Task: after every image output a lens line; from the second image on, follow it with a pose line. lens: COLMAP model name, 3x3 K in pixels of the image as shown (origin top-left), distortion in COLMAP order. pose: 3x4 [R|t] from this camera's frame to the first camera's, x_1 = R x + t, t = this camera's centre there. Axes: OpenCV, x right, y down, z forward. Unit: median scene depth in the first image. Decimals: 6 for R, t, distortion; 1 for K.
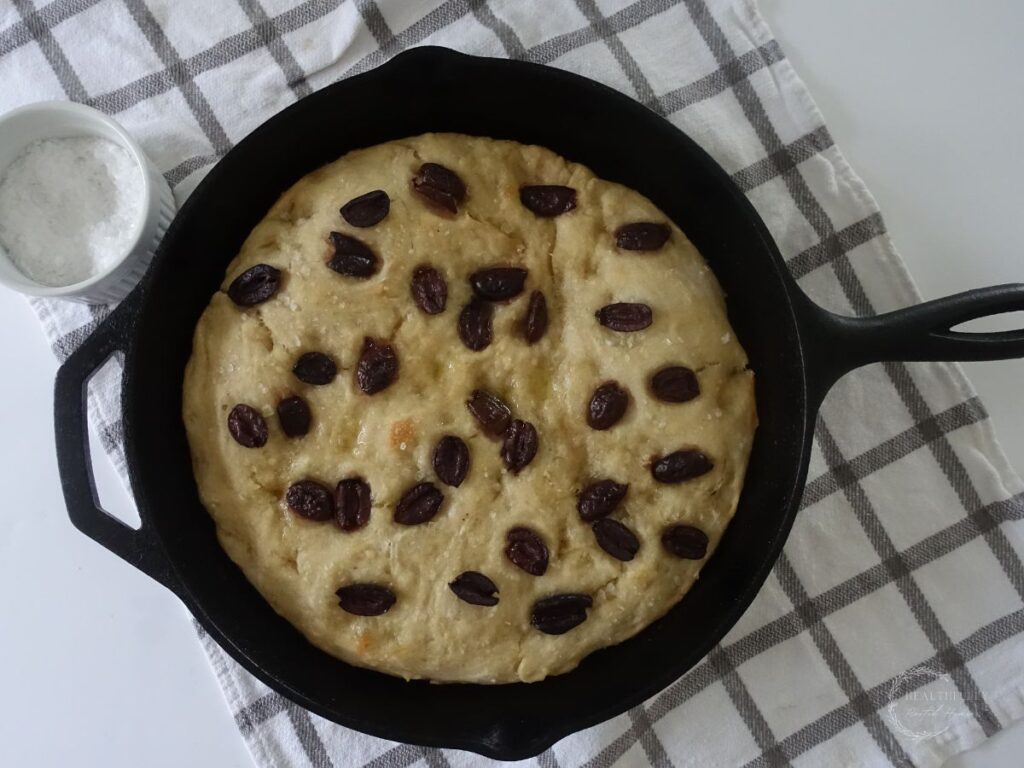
lens RADIAL K [[836.6, 0, 459.2], [0, 836.6, 367.2], [0, 0, 1]] dist [0.006897, 0.002832]
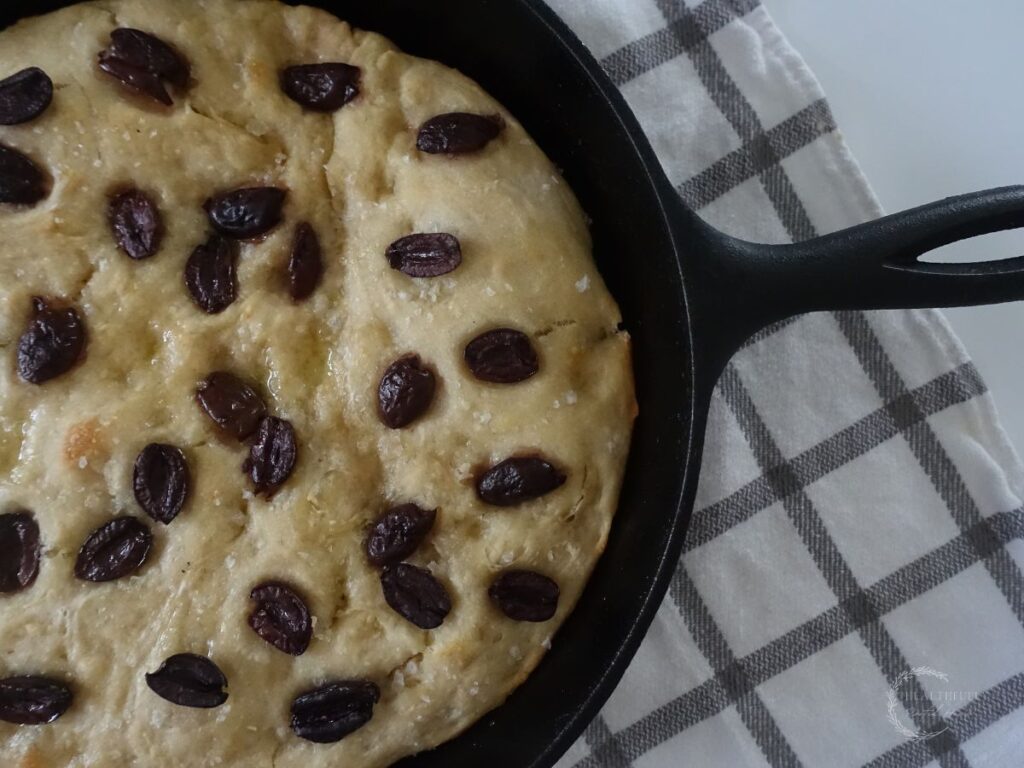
lens RADIAL K [[835.5, 0, 507.8], [0, 835.5, 362.2], [0, 0, 1]] dist [0.004196, -0.002371]
pose [[0.999629, -0.026860, 0.004570, 0.247737], [0.026789, 0.999531, 0.014859, 0.015256], [-0.004967, -0.014731, 0.999879, 0.331827]]
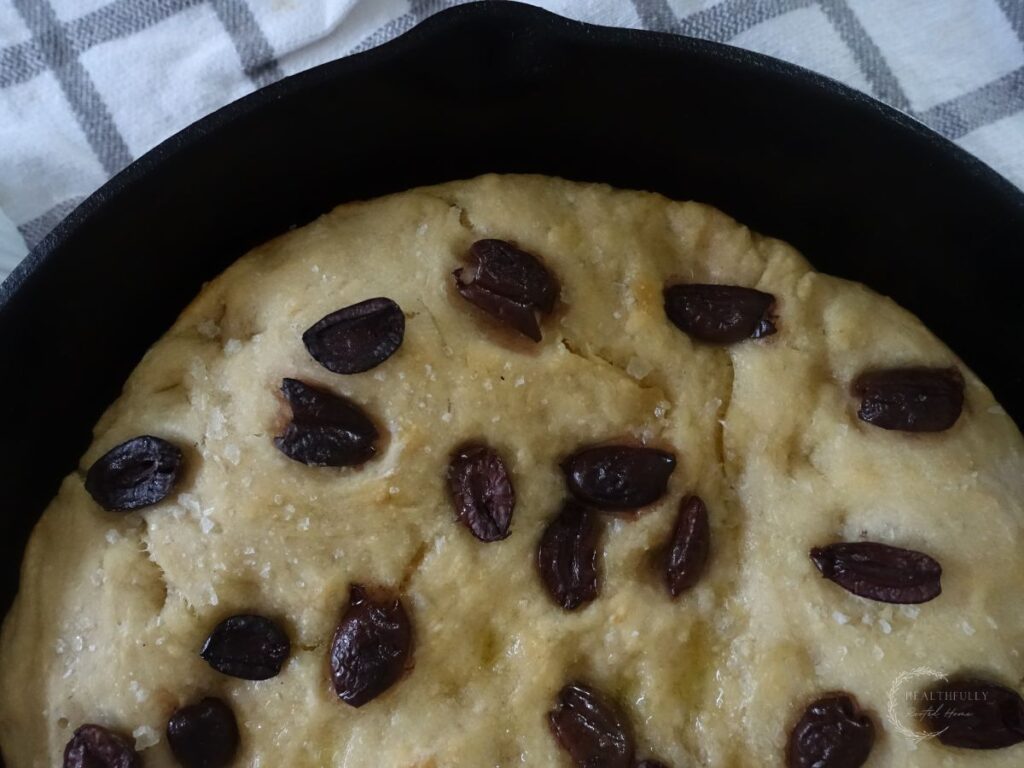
lens RADIAL K [[835.5, 0, 507.8], [0, 835.5, 362.2], [0, 0, 1]] dist [0.004196, -0.002371]
pose [[0.999111, 0.034309, -0.024485, -0.009569], [-0.033867, 0.999260, 0.018244, -0.175668], [0.025092, -0.017399, 0.999534, 0.487090]]
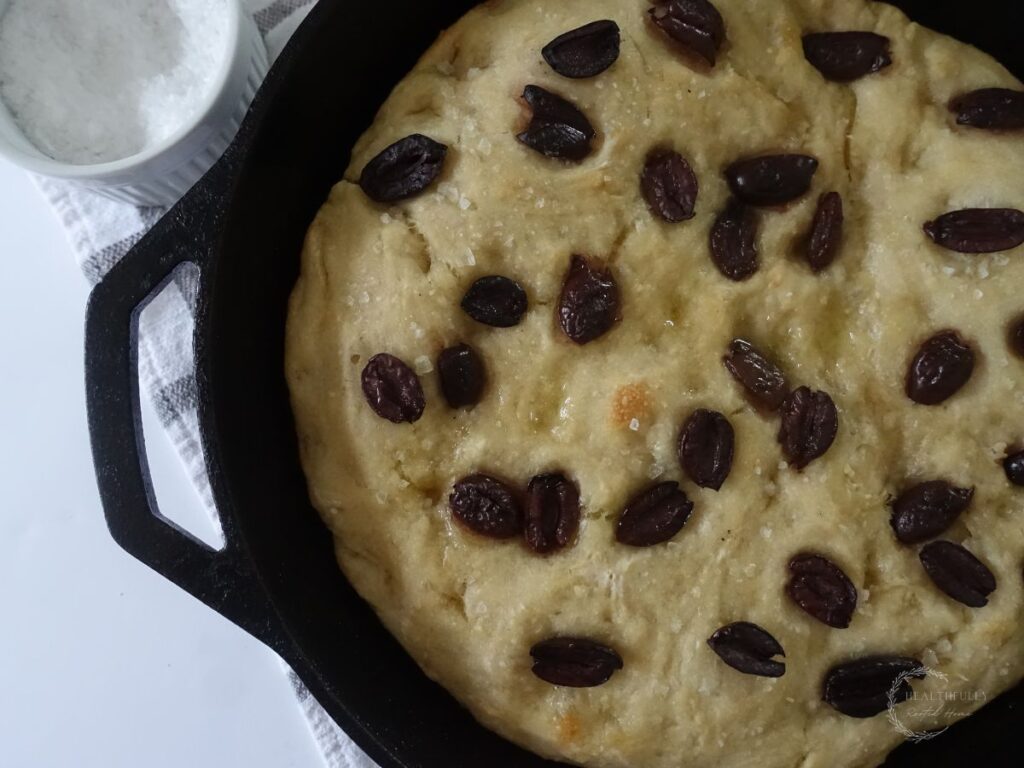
lens RADIAL K [[835.5, 0, 507.8], [0, 835.5, 362.2], [0, 0, 1]] dist [0.004196, -0.002371]
pose [[0.999663, 0.017676, 0.018993, -0.167357], [-0.018148, 0.999523, 0.025003, 0.030931], [-0.018542, -0.025339, 0.999507, 0.344265]]
